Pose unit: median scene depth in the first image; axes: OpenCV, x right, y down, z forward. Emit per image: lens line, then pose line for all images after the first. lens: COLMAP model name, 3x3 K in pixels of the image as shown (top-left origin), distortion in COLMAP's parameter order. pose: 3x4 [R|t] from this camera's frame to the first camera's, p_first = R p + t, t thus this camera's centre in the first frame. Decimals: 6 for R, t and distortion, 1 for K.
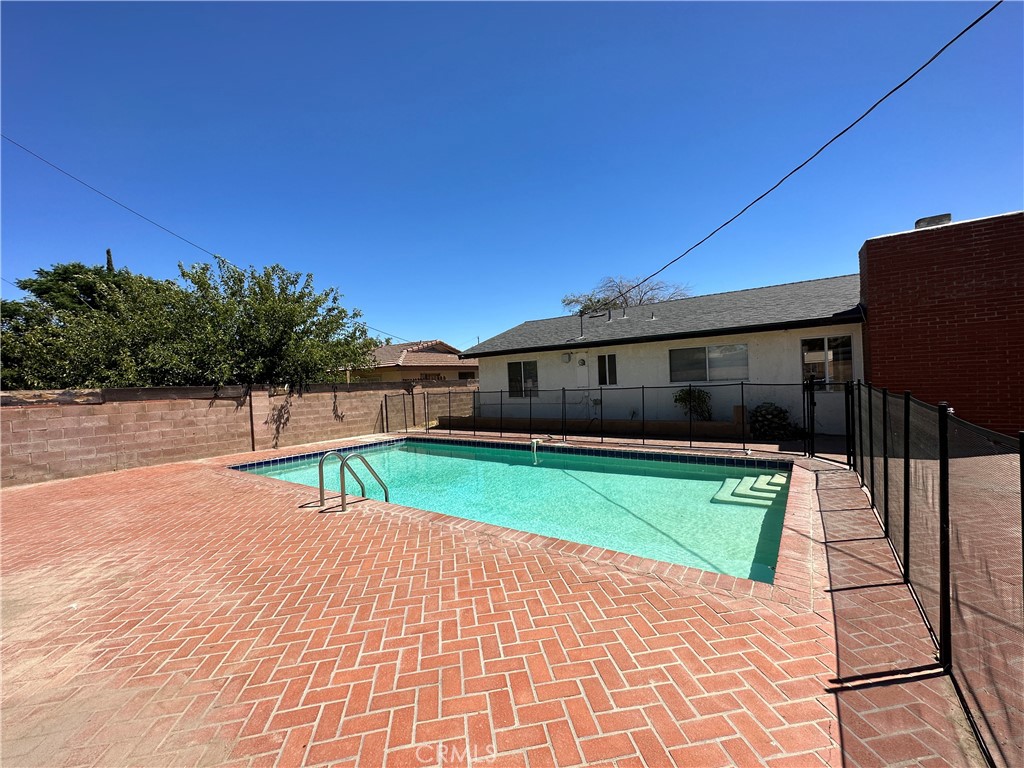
lens RADIAL K [[409.8, 0, 510.1], [0, 409.8, 385.4], [0, 0, 1]] dist [0.003616, -0.000147]
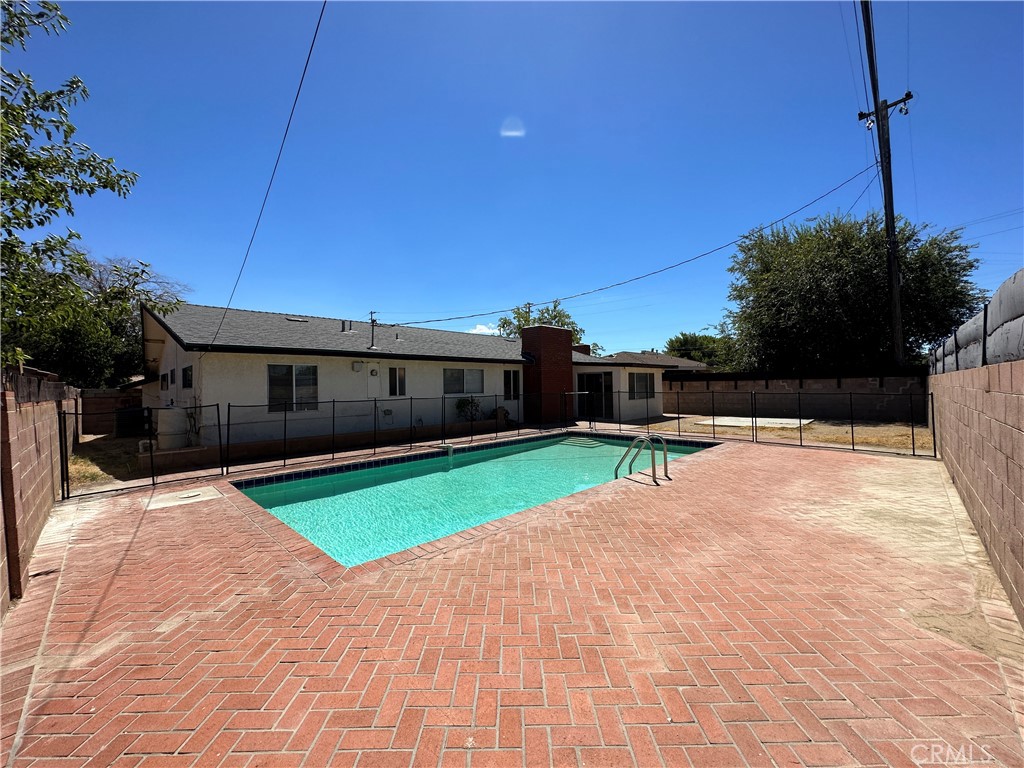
lens RADIAL K [[409.8, 0, 509.5], [0, 409.8, 390.0], [0, 0, 1]] dist [0.003616, -0.000147]
pose [[0.149482, 0.035580, 0.988124, -0.770680], [0.017647, 0.999097, -0.038645, 0.030009], [-0.988607, 0.023214, 0.148719, 0.552787]]
